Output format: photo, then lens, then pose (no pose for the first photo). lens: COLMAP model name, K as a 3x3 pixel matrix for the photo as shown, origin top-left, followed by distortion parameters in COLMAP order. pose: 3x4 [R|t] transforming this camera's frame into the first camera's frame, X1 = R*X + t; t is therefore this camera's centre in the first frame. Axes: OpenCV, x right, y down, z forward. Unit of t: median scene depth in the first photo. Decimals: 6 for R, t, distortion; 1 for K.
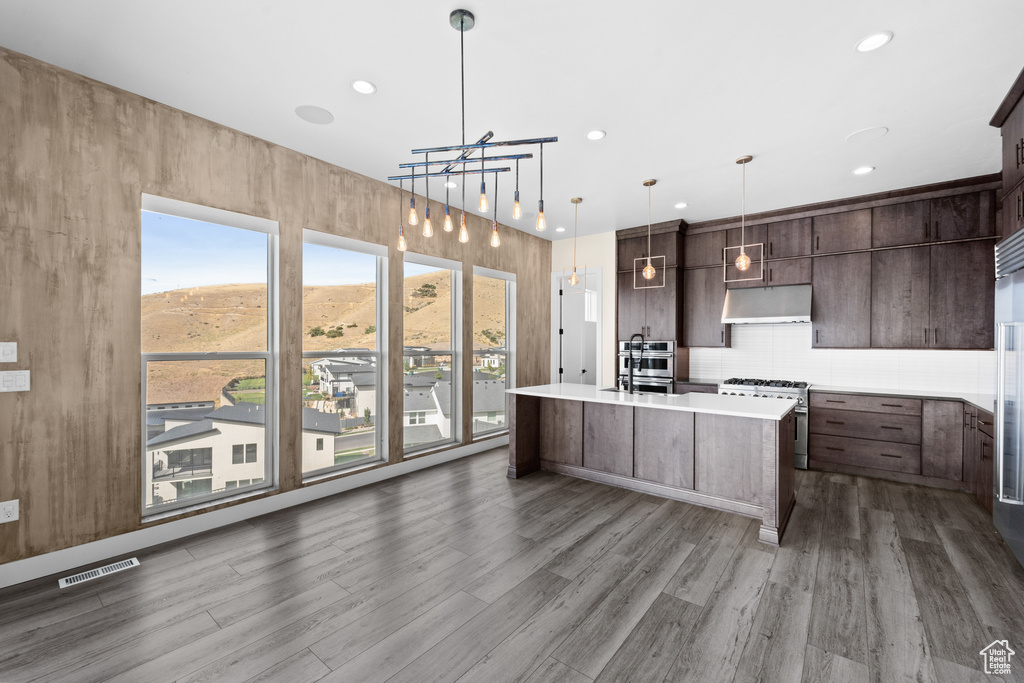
lens RADIAL K [[420.4, 0, 518.5], [0, 420.4, 345.9], [0, 0, 1]] dist [-0.001484, -0.000589]
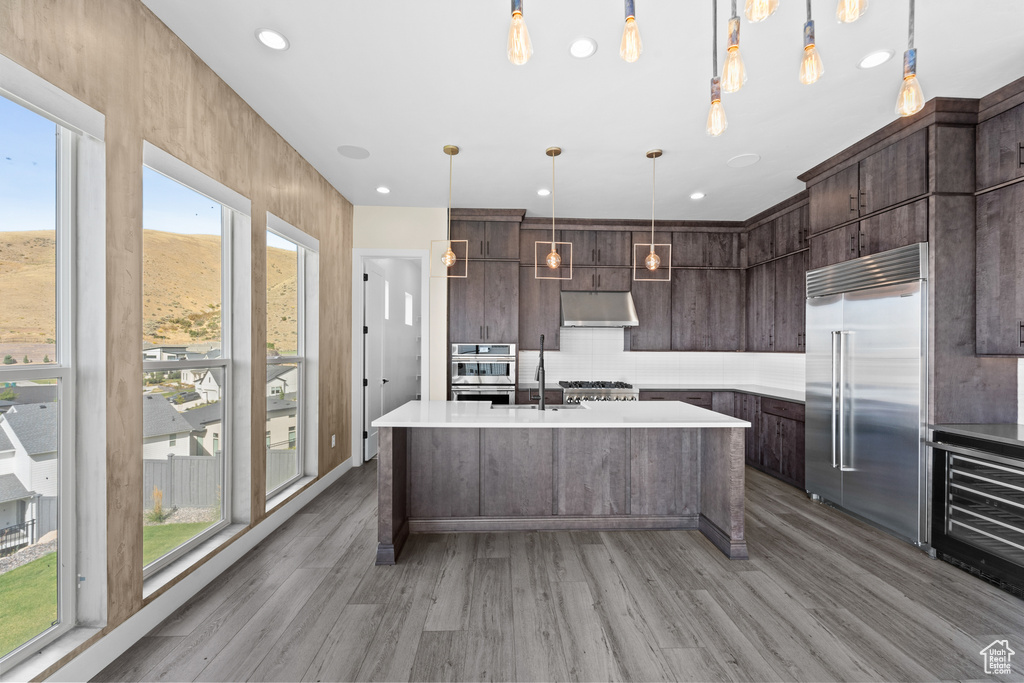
lens RADIAL K [[416.0, 0, 517.6], [0, 416.0, 348.2], [0, 0, 1]] dist [0.000416, -0.000909]
pose [[0.761697, -0.000726, 0.647933, -0.262816], [0.000121, 1.000000, 0.000978, -0.003198], [-0.647934, -0.000666, 0.761696, 0.409799]]
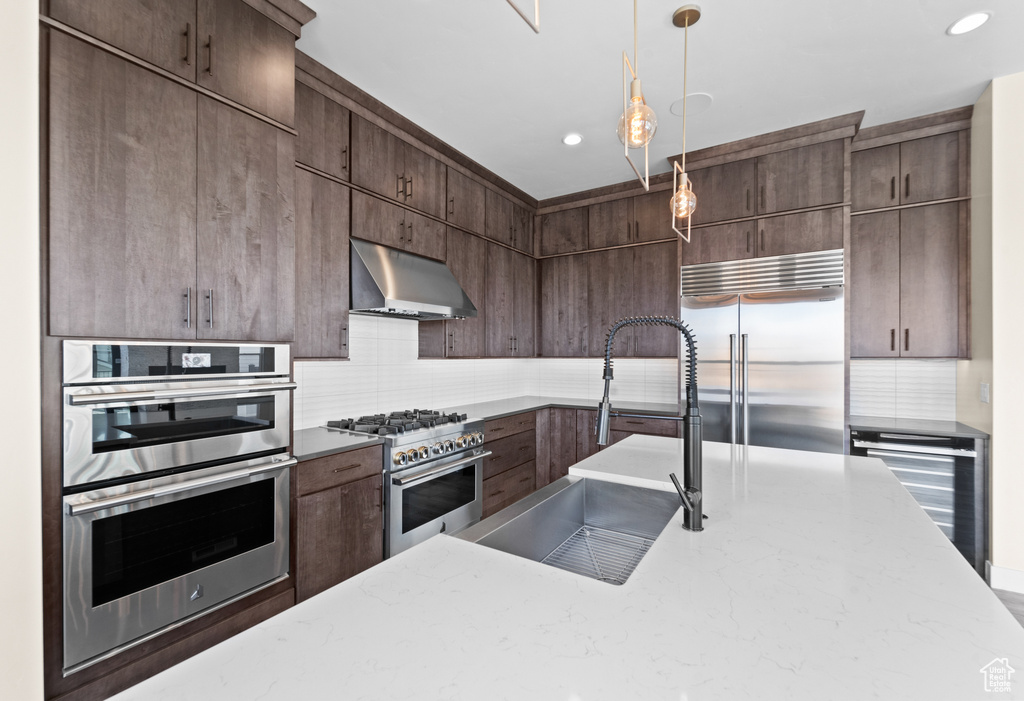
lens RADIAL K [[433.2, 0, 505.4], [0, 433.2, 355.3], [0, 0, 1]] dist [0.000427, -0.000108]
pose [[-0.084819, -0.003425, 0.996391, -0.009300], [0.004574, 0.999982, 0.003827, -0.002436], [-0.996386, 0.004882, -0.084801, 1.091201]]
